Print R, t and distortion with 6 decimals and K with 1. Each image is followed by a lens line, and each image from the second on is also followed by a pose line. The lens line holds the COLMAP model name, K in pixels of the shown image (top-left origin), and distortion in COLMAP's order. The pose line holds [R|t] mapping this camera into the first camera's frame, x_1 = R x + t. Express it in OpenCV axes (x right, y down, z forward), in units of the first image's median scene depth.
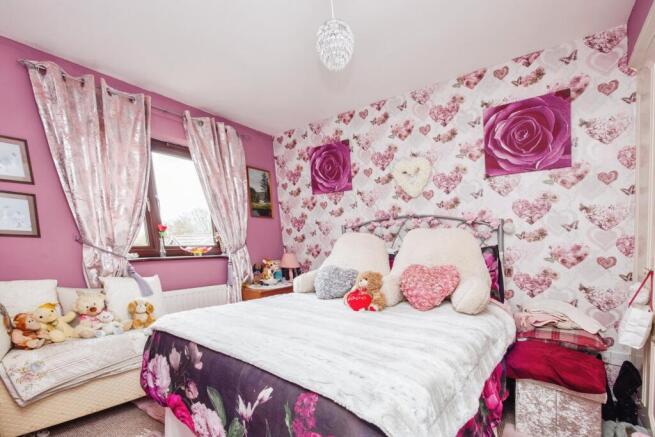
lens RADIAL K [[278.2, 0, 326.8], [0, 278.2, 243.5], [0, 0, 1]] dist [0.000708, 0.000265]
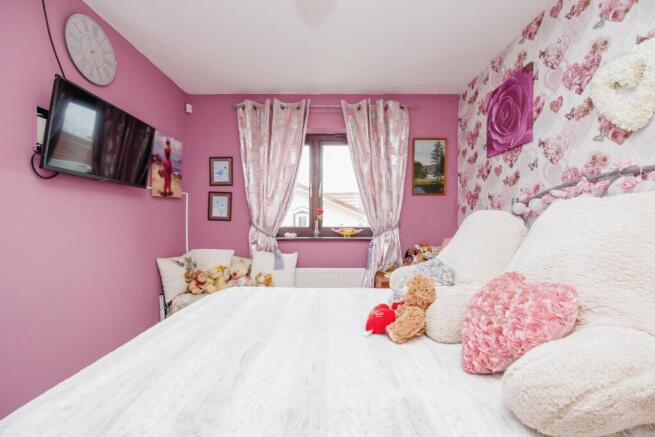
lens RADIAL K [[284.2, 0, 332.4], [0, 284.2, 224.1], [0, 0, 1]] dist [-0.008922, 0.000304]
pose [[0.655412, 0.003763, -0.755262, 0.273416], [-0.002491, 0.999993, 0.002821, -0.006322], [0.755268, 0.000033, 0.655416, 0.243493]]
